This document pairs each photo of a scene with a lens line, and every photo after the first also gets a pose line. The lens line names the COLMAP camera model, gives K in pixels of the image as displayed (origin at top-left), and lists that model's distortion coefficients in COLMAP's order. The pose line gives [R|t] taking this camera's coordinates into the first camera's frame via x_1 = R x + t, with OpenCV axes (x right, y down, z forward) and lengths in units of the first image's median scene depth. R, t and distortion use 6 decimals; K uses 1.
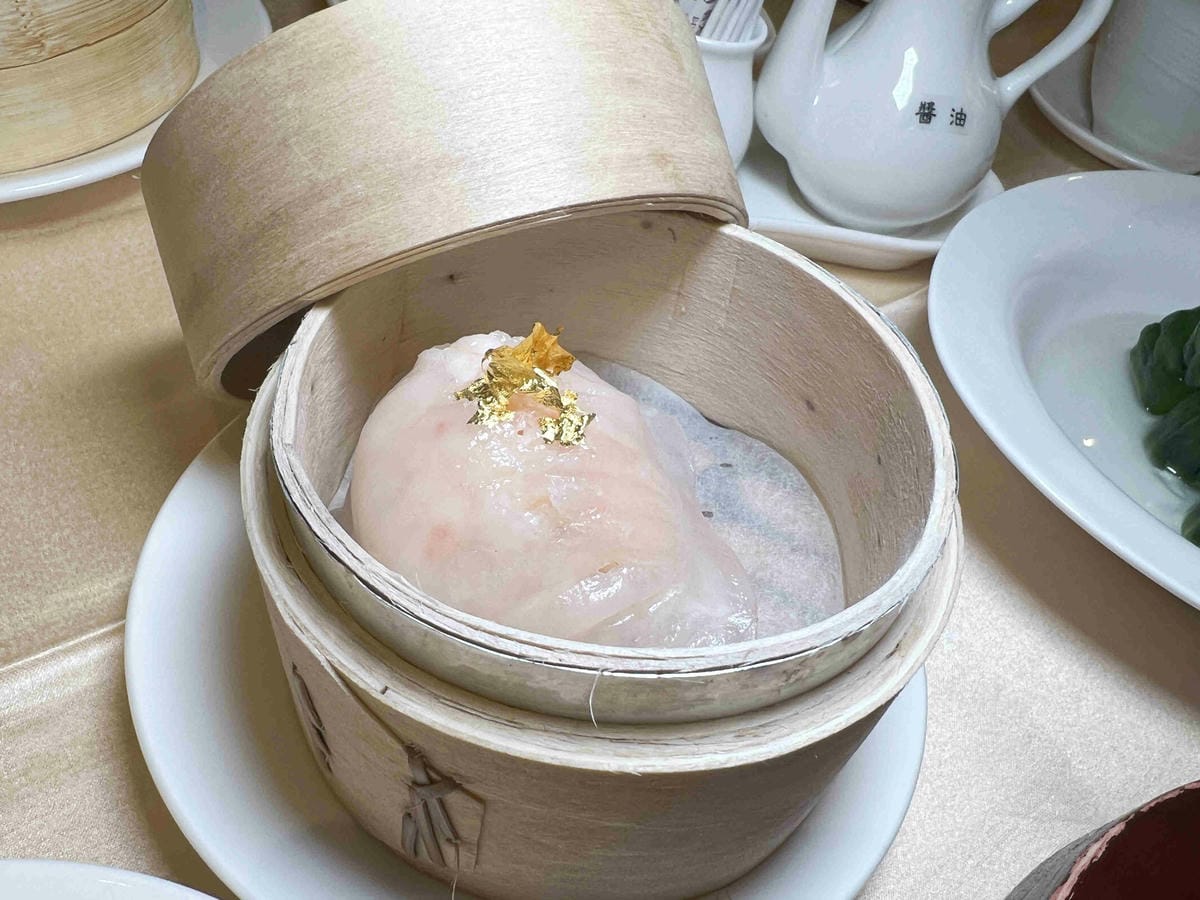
lens RADIAL K [[1112.8, 0, 600.4], [0, 1112.8, 494.4], [0, 0, 1]] dist [0.008492, 0.000000]
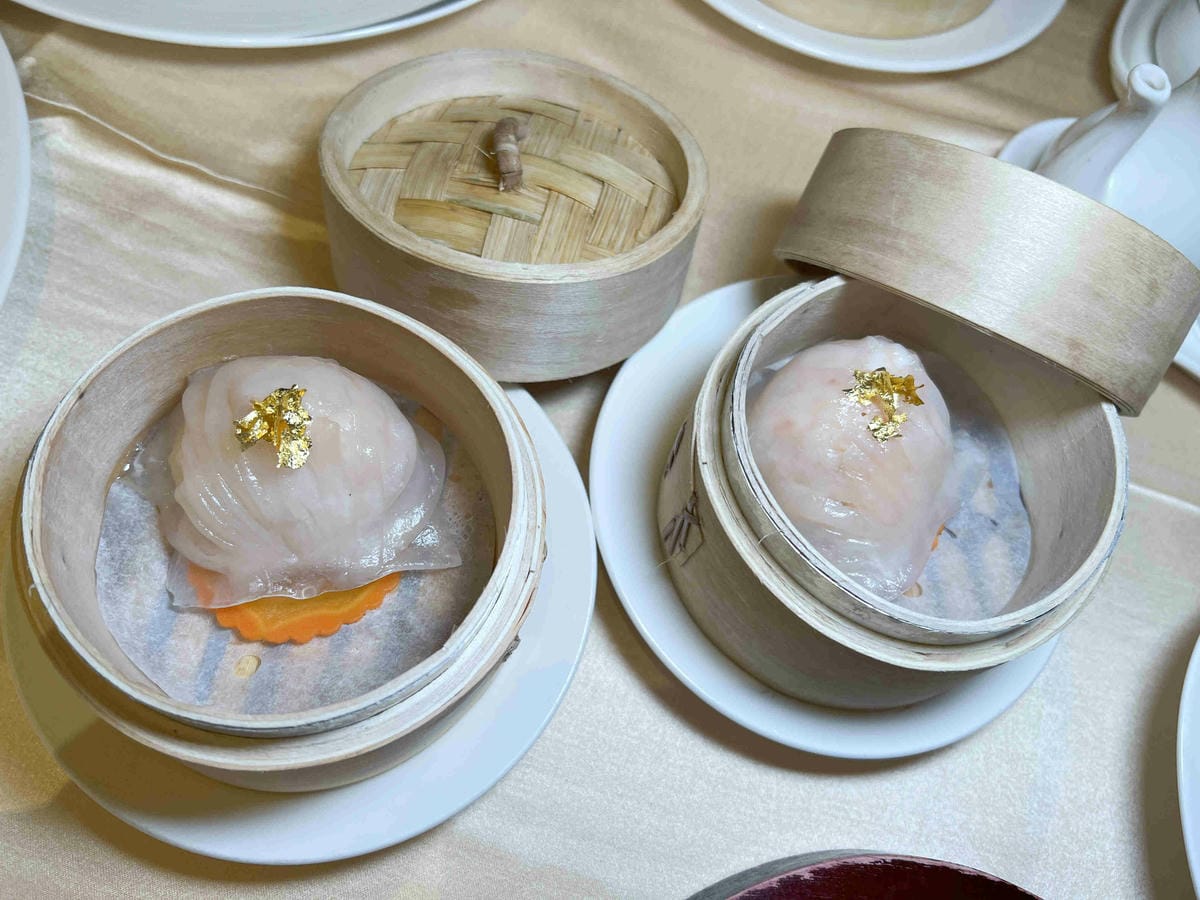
lens RADIAL K [[891.0, 0, 600.0], [0, 891.0, 450.9], [0, 0, 1]] dist [-0.027613, -0.013060]
pose [[0.643152, 0.696510, -0.318166, 0.150306], [-0.644560, 0.716745, 0.266119, -0.121528], [0.413398, 0.033922, 0.909918, -0.452256]]
